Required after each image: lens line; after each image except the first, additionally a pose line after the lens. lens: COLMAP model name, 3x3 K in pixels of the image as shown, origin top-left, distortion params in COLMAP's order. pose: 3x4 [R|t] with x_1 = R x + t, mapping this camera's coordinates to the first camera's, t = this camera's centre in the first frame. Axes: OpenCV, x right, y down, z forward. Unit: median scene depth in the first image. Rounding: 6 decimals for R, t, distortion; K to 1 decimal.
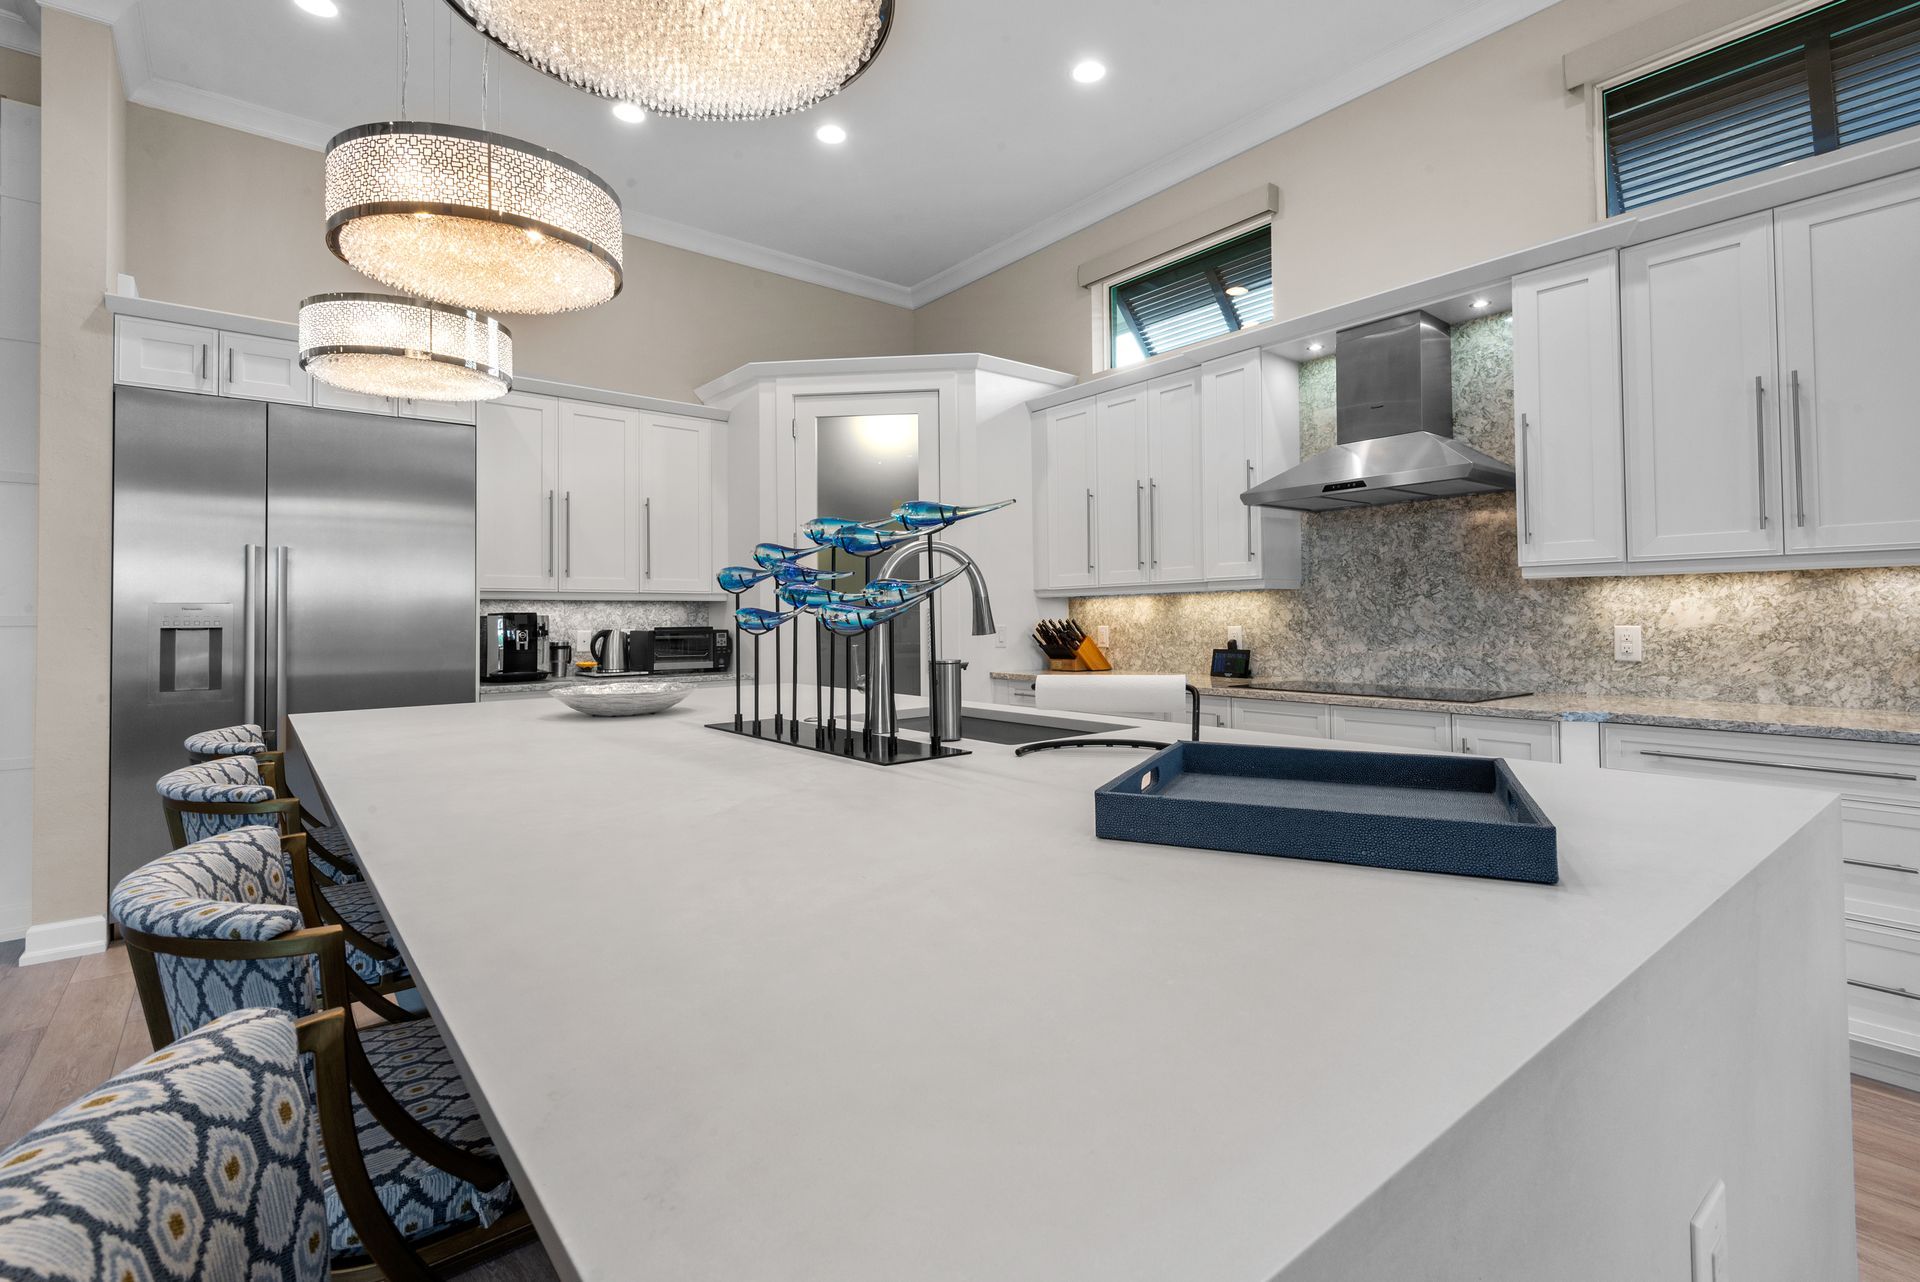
lens RADIAL K [[878.0, 0, 959.7], [0, 878.0, 598.0], [0, 0, 1]] dist [0.005722, -0.003339]
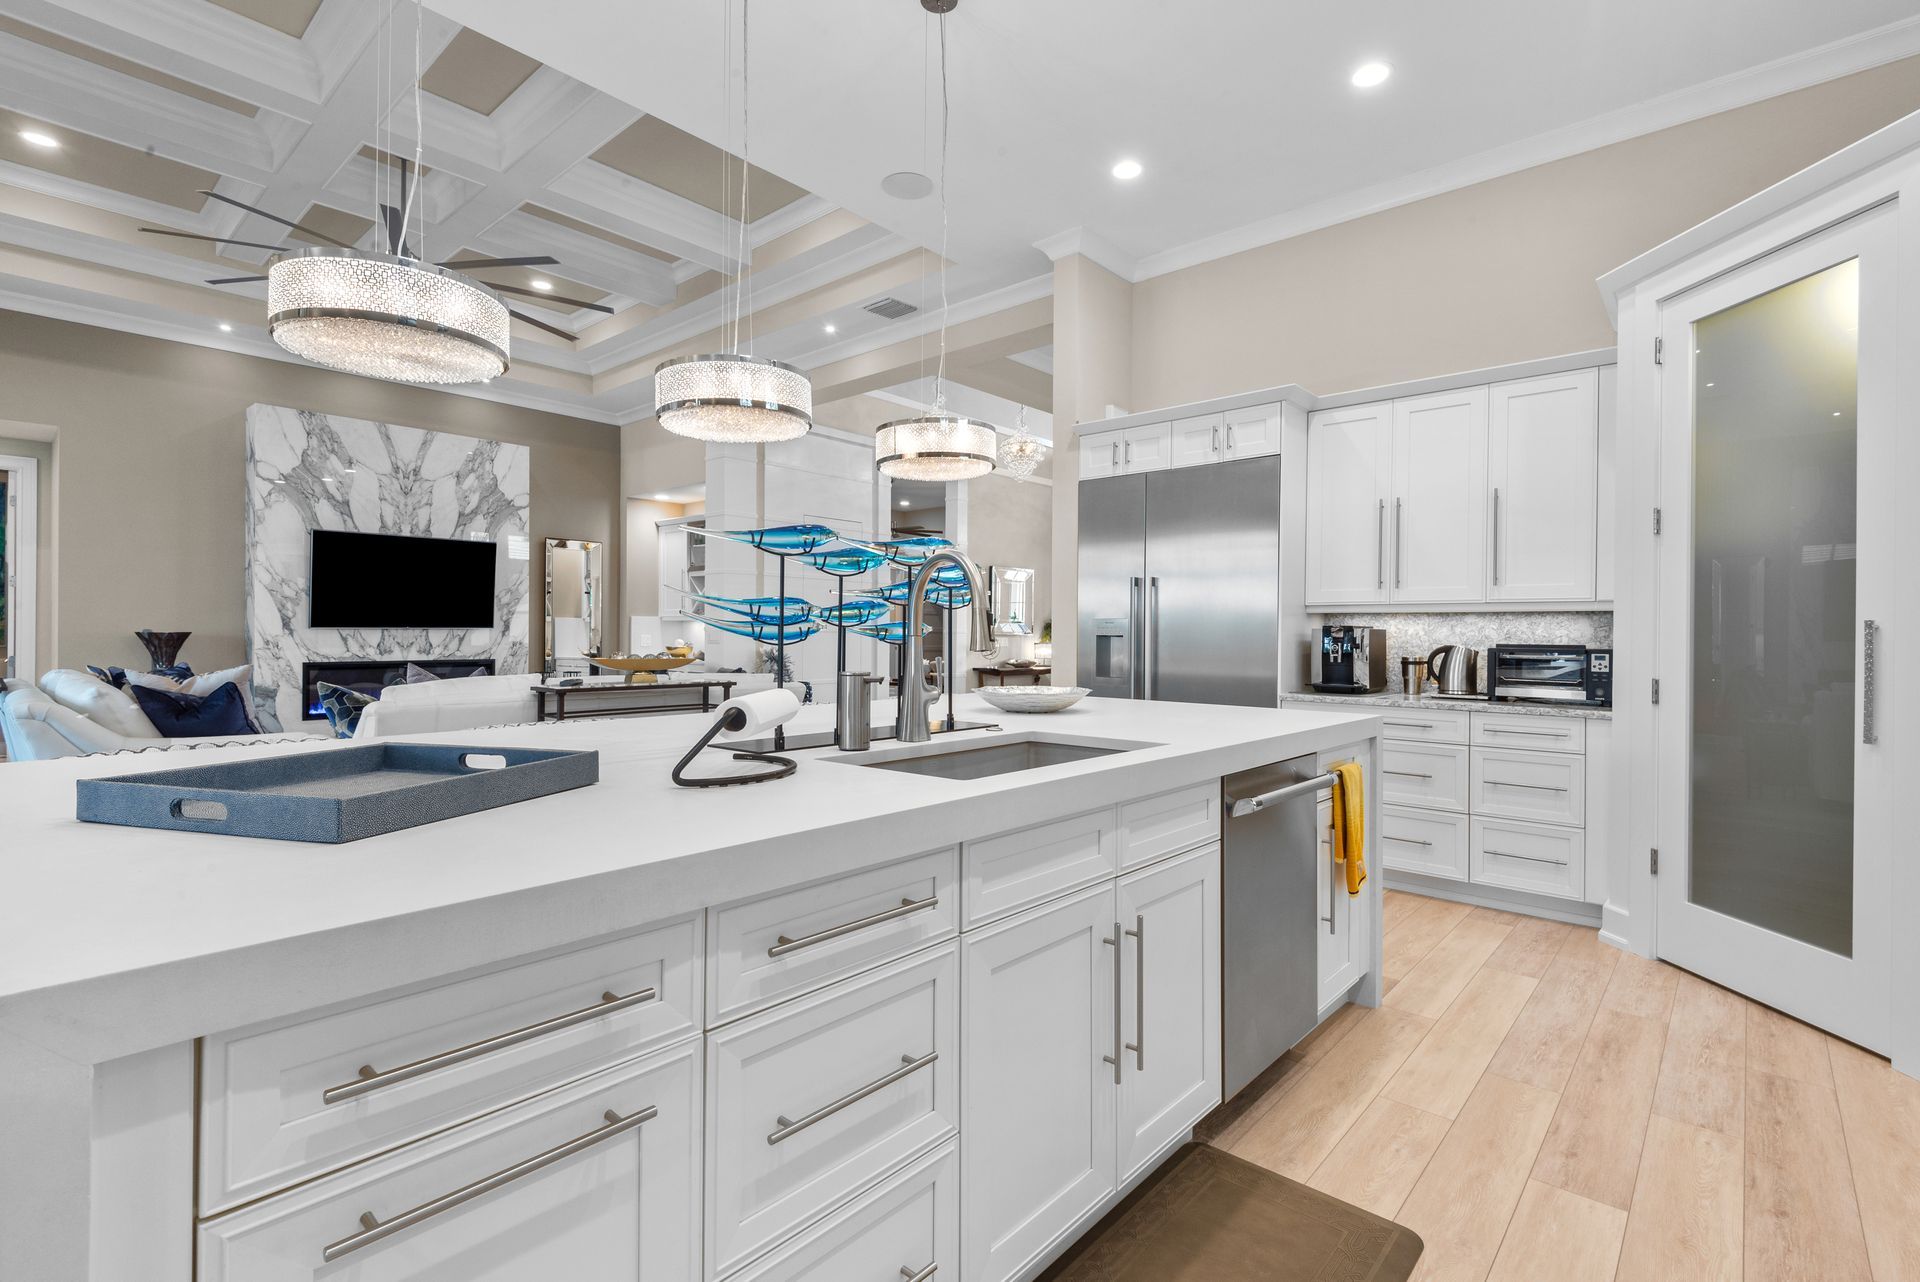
lens RADIAL K [[878.0, 0, 916.9], [0, 878.0, 635.9], [0, 0, 1]] dist [0.005722, -0.003339]
pose [[0.132534, 0.012088, -0.991105, 0.487719], [0.013690, 0.999808, 0.014024, 0.008118], [0.991084, -0.015427, 0.132343, 0.422213]]
